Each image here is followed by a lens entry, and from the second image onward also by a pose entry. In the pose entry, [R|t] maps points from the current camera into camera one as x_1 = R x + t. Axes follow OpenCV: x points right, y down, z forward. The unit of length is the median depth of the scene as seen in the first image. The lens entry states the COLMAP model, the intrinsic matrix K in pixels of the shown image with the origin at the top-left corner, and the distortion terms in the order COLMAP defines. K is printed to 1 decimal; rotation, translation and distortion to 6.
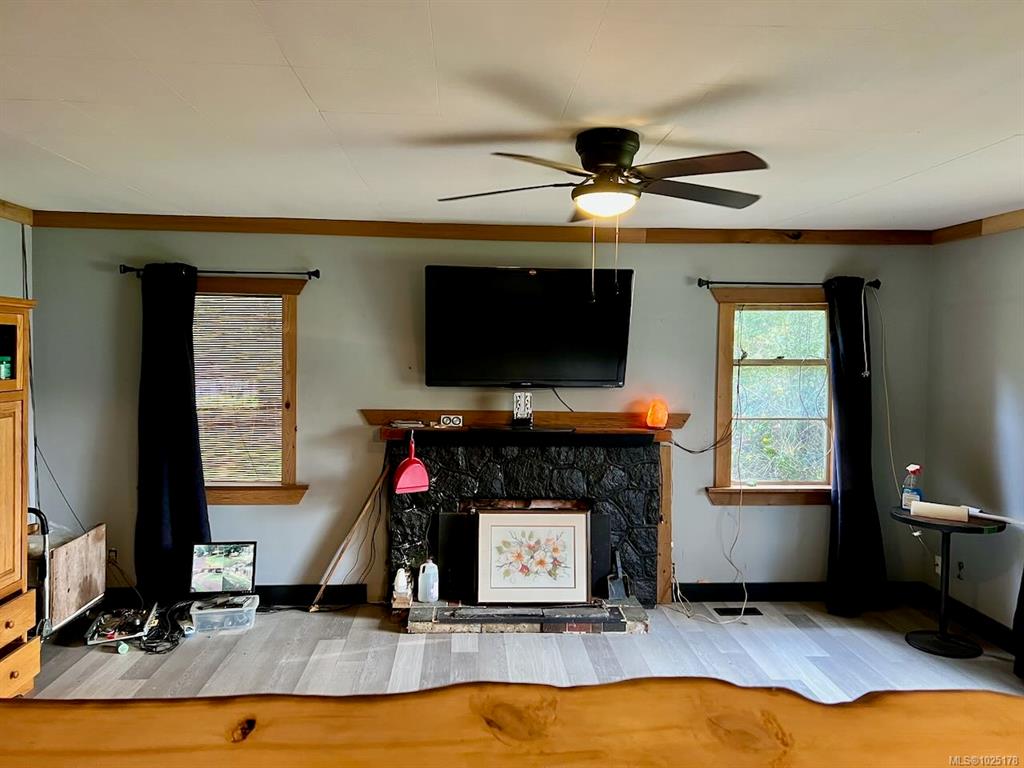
lens RADIAL K [[765.2, 0, 517.0], [0, 765.2, 387.3], [0, 0, 1]] dist [0.087711, -0.121916]
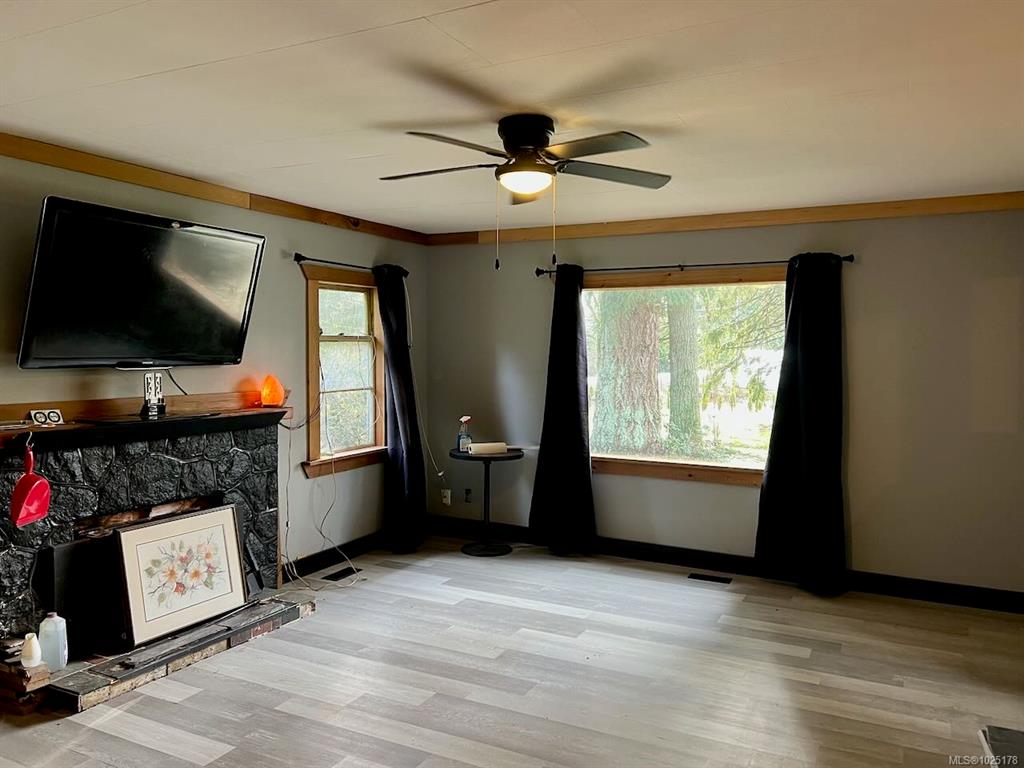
lens RADIAL K [[778.0, 0, 527.4], [0, 778.0, 379.4], [0, 0, 1]] dist [0.087484, -0.092912]
pose [[0.495882, -0.043080, 0.867321, -0.525229], [0.042744, 0.998769, 0.025171, 0.009291], [-0.867337, 0.024591, 0.497113, 0.250559]]
